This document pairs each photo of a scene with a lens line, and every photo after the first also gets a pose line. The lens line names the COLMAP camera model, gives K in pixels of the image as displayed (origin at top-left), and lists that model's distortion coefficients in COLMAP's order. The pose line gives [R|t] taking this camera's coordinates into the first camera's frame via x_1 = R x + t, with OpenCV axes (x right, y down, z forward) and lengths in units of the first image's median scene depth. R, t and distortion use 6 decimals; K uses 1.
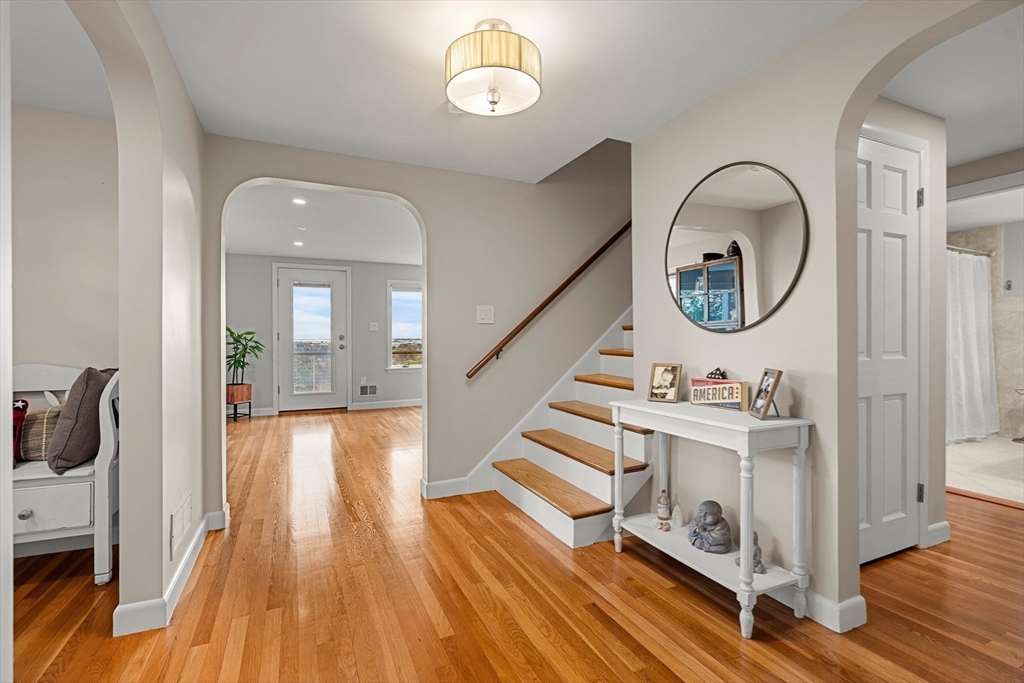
lens RADIAL K [[467.8, 0, 512.5], [0, 467.8, 337.1], [0, 0, 1]] dist [0.001441, 0.000648]
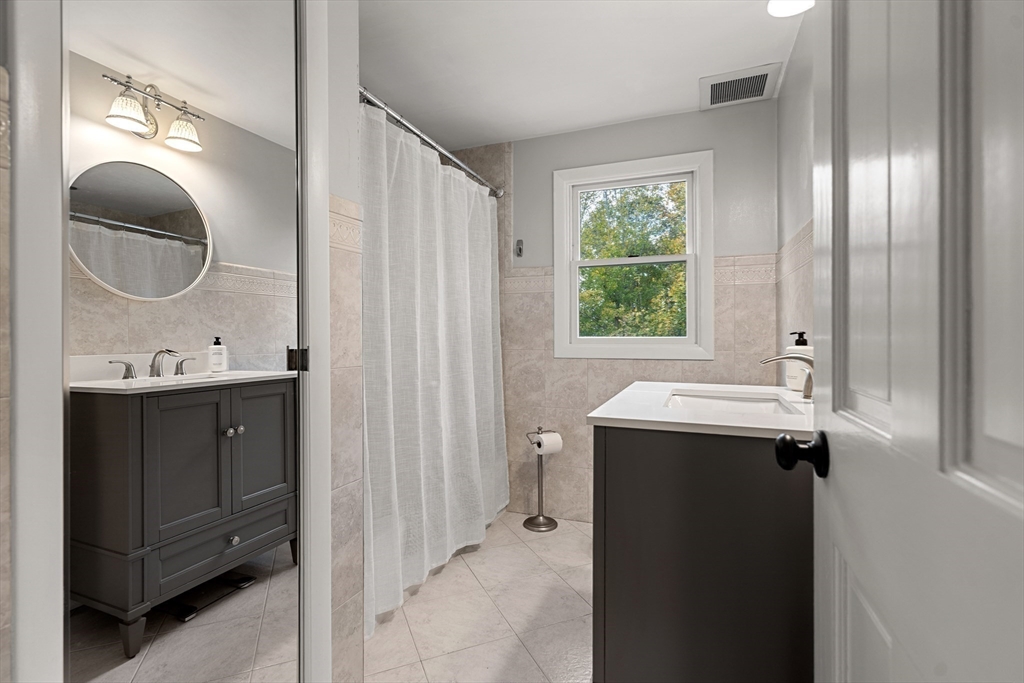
lens RADIAL K [[467.8, 0, 512.5], [0, 467.8, 337.1], [0, 0, 1]] dist [0.001441, 0.000648]
pose [[0.726135, -0.003550, 0.687543, 0.651773], [0.004378, 0.999990, 0.000539, -0.001541], [-0.687538, 0.002619, 0.726143, 0.584911]]
